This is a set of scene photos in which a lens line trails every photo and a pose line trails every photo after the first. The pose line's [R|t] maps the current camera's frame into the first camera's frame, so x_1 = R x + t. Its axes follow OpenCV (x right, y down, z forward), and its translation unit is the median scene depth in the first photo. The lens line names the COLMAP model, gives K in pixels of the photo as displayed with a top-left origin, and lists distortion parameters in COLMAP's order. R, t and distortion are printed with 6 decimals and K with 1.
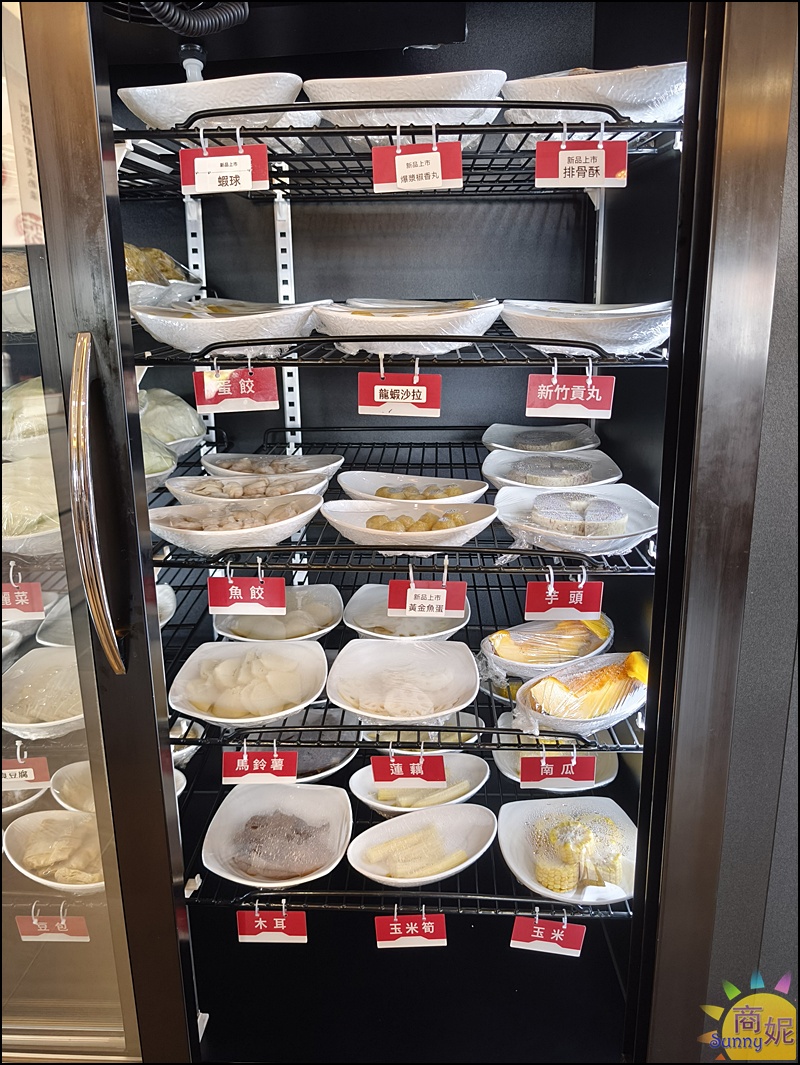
lens RADIAL K [[730.7, 0, 400.0], [0, 730.7, 532.5], [0, 0, 1]] dist [0.005119, -0.020085]
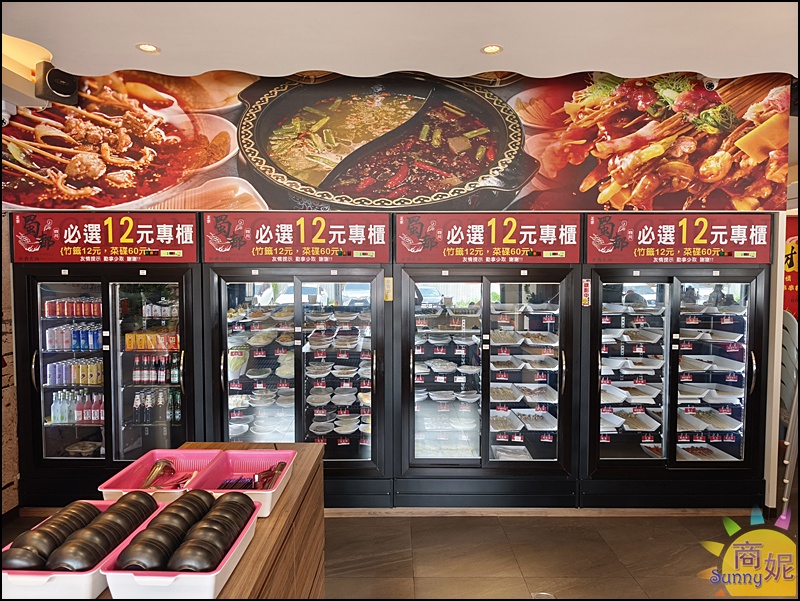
lens RADIAL K [[548.9, 0, 400.0], [0, 548.9, 300.5], [0, 0, 1]] dist [0.005119, -0.020085]
pose [[0.998127, 0.009733, 0.060397, 0.196459], [0.000128, 0.986929, -0.161156, 0.124978], [-0.061176, 0.160862, 0.985079, -3.829028]]
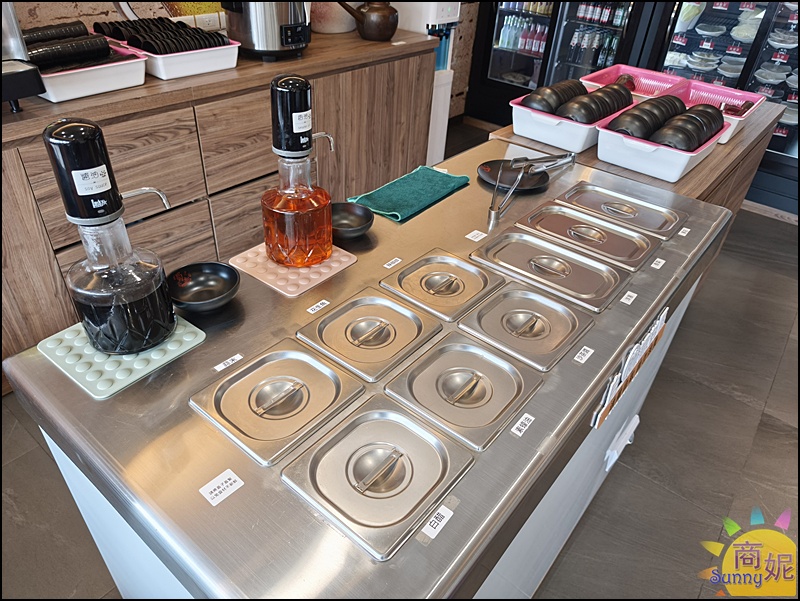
lens RADIAL K [[548.9, 0, 400.0], [0, 548.9, 300.5], [0, 0, 1]] dist [0.005119, -0.020085]
pose [[0.805142, 0.394096, -0.443209, 0.025629], [-0.185998, 0.877383, 0.442271, 0.388021], [0.563161, -0.273655, 0.779719, -4.125216]]
